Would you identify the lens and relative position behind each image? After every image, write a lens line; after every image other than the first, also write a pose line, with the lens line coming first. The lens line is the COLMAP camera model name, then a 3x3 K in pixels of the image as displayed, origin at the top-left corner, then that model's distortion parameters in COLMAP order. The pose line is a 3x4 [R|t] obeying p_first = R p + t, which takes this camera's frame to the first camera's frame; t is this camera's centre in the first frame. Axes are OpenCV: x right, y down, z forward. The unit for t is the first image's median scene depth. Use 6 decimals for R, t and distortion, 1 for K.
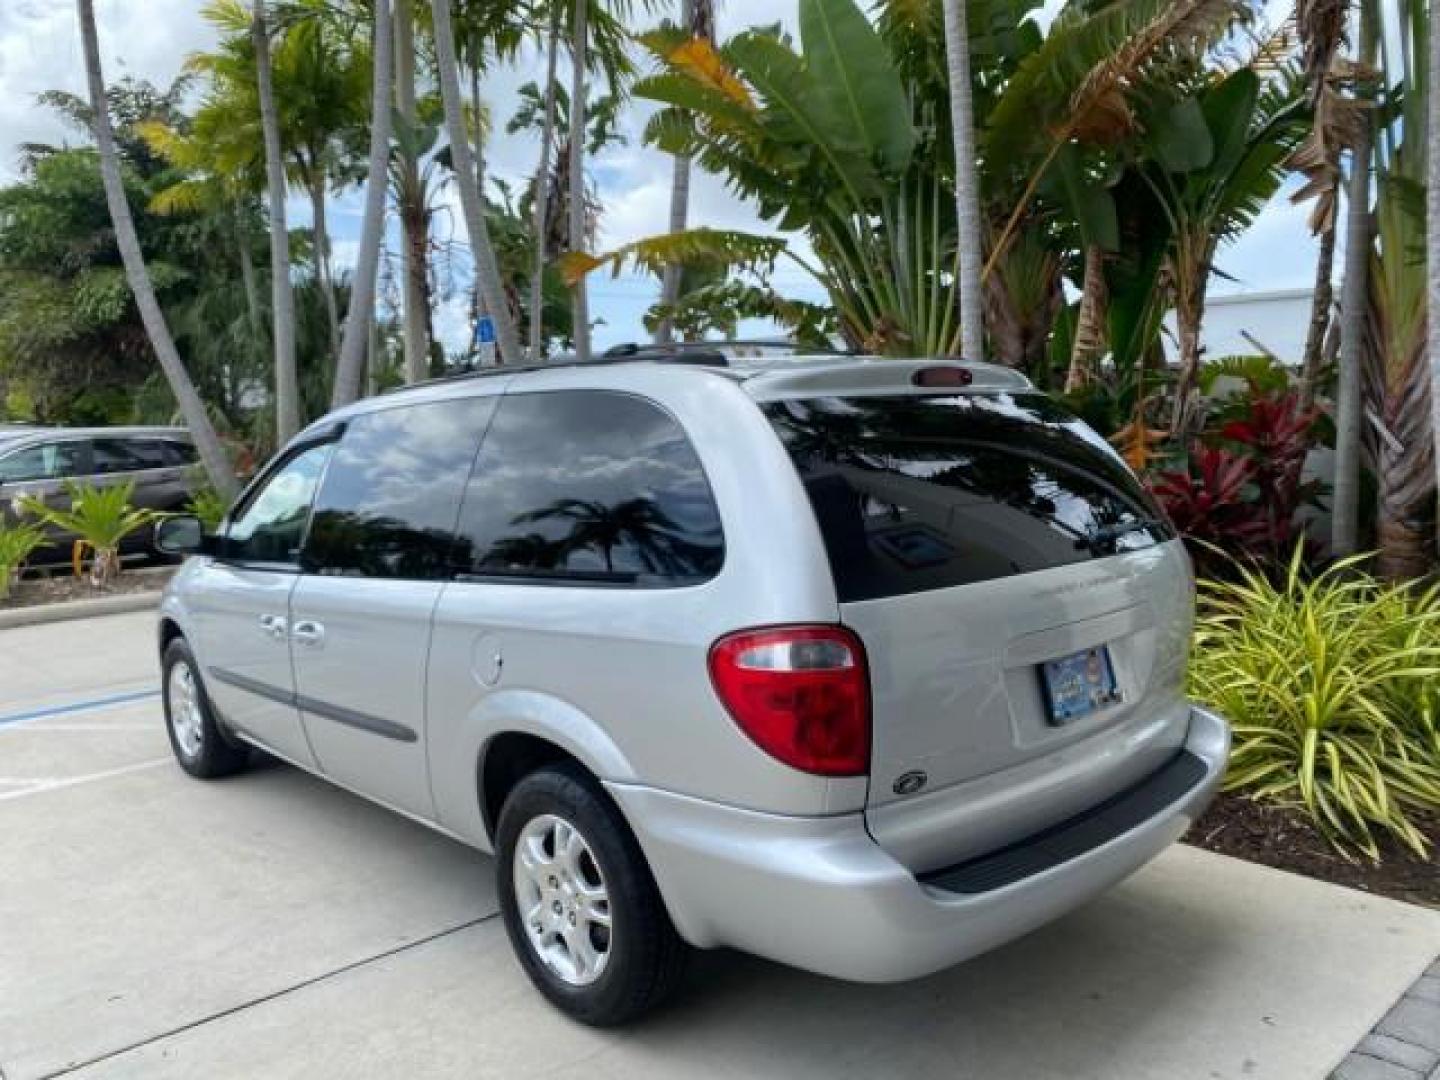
lens RADIAL K [[1106.0, 0, 709.3], [0, 1106.0, 547.1], [0, 0, 1]] dist [0.018057, -0.018811]
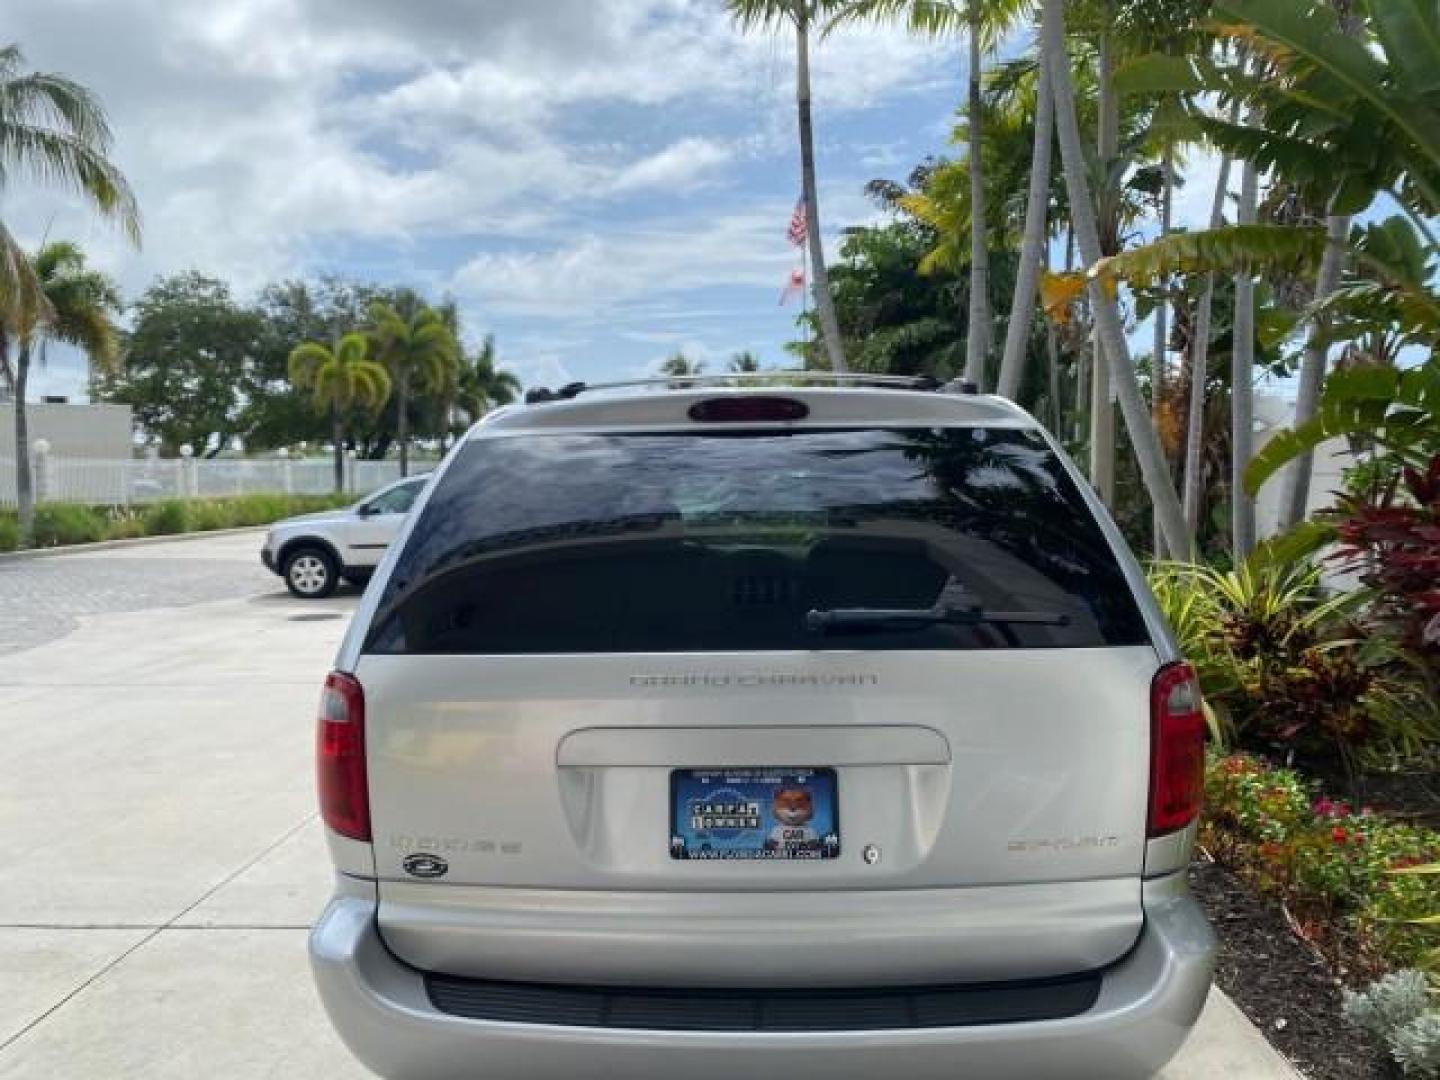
lens RADIAL K [[1106.0, 0, 718.0], [0, 1106.0, 542.7], [0, 0, 1]] dist [0.018057, -0.018811]
pose [[0.712071, 0.055293, -0.699927, 0.401628], [-0.082425, 0.996584, -0.005128, -0.025692], [0.697253, 0.061343, 0.714196, 0.214004]]
